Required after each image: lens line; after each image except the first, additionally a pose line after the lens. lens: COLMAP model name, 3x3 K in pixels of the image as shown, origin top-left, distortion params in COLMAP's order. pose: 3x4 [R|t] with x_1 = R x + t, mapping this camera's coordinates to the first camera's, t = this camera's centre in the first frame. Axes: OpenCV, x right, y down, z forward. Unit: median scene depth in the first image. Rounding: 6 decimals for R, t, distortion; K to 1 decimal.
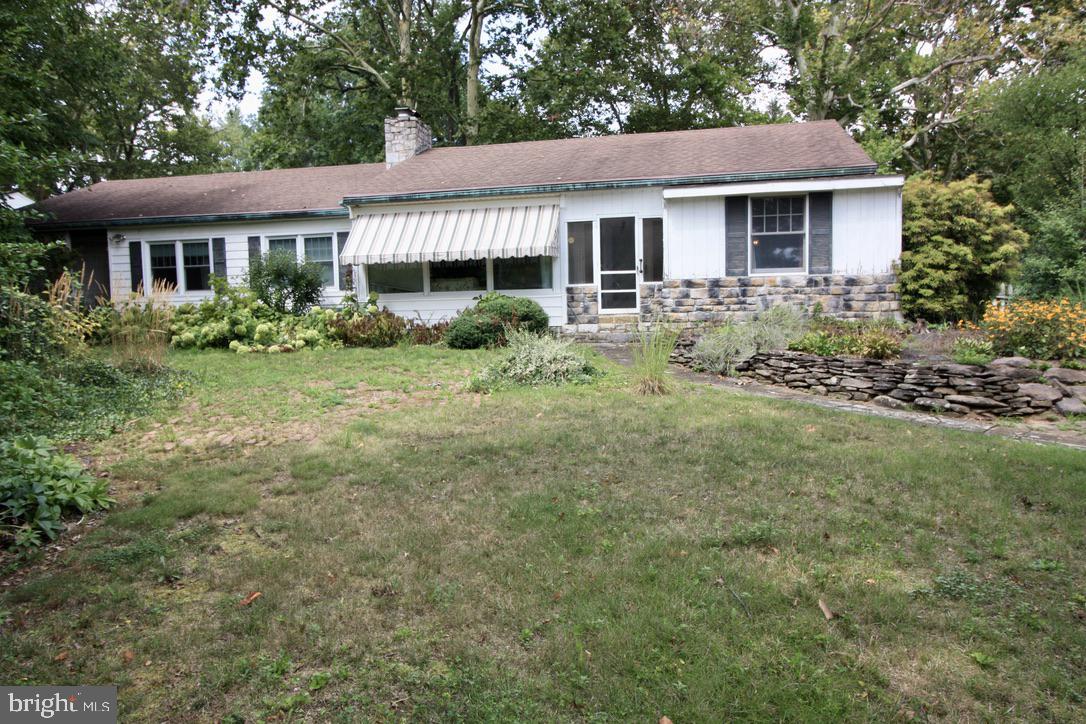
lens RADIAL K [[720.8, 0, 541.2], [0, 720.8, 358.1], [0, 0, 1]] dist [-0.009773, -0.006641]
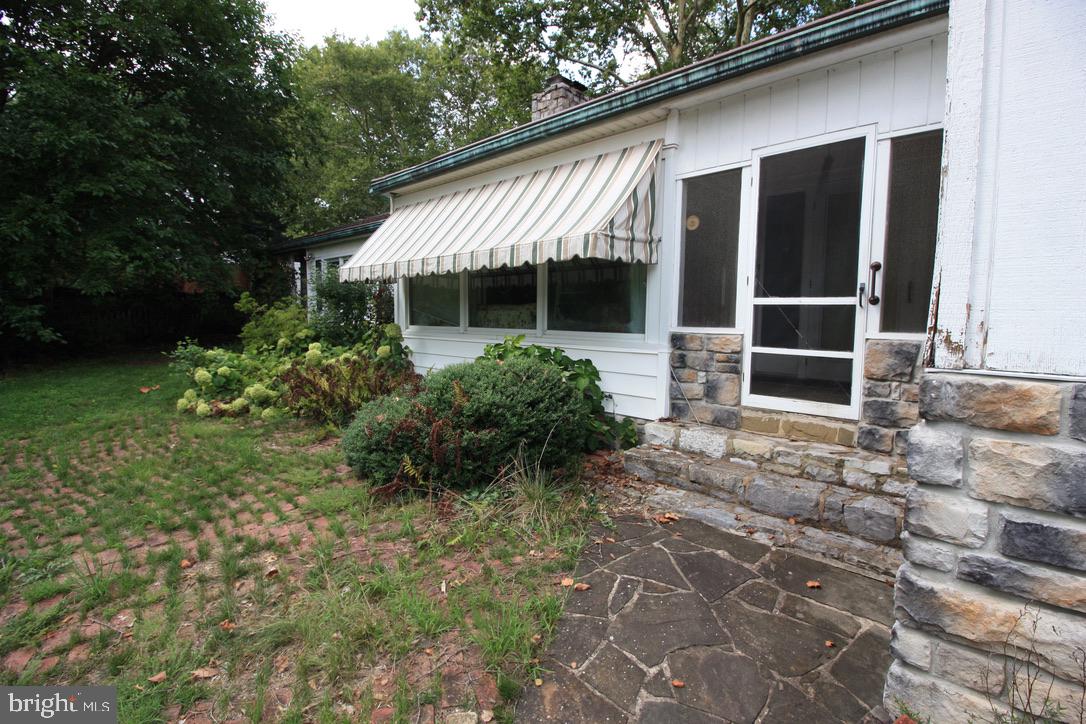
lens RADIAL K [[507.3, 0, 542.7], [0, 507.3, 362.6], [0, 0, 1]] dist [-0.014308, -0.003865]
pose [[0.856102, 0.077390, -0.510980, 0.155112], [-0.061864, 0.996961, 0.047347, -0.111947], [0.513092, -0.008923, 0.858287, 0.867066]]
